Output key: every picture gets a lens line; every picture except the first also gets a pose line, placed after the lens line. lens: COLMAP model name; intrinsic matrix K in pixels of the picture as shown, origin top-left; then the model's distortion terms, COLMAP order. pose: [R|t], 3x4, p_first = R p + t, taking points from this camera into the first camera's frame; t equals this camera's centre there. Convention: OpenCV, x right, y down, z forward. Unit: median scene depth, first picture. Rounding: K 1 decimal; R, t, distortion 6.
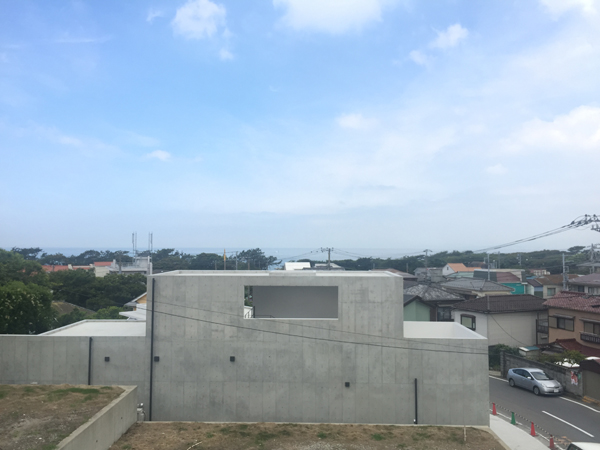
lens RADIAL K [[520.0, 0, 303.8], [0, 520.0, 223.7], [0, 0, 1]] dist [0.012456, -0.019693]
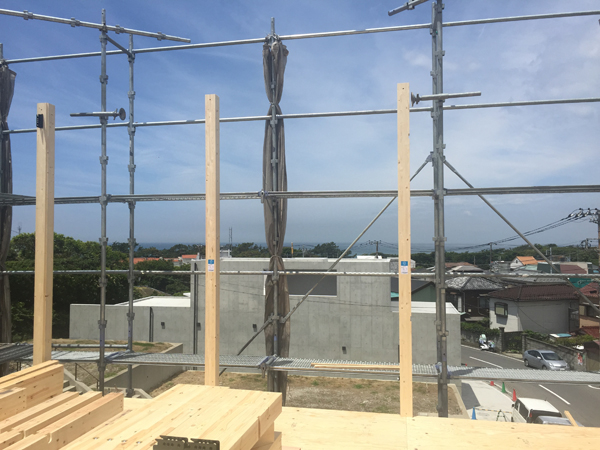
lens RADIAL K [[520.0, 0, 304.5], [0, 520.0, 225.9], [0, 0, 1]] dist [0.012456, -0.019693]
pose [[0.987024, -0.007142, -0.160416, 0.189015], [0.009635, 0.999845, 0.014765, -0.004231], [0.160285, -0.016119, 0.986939, -0.238822]]
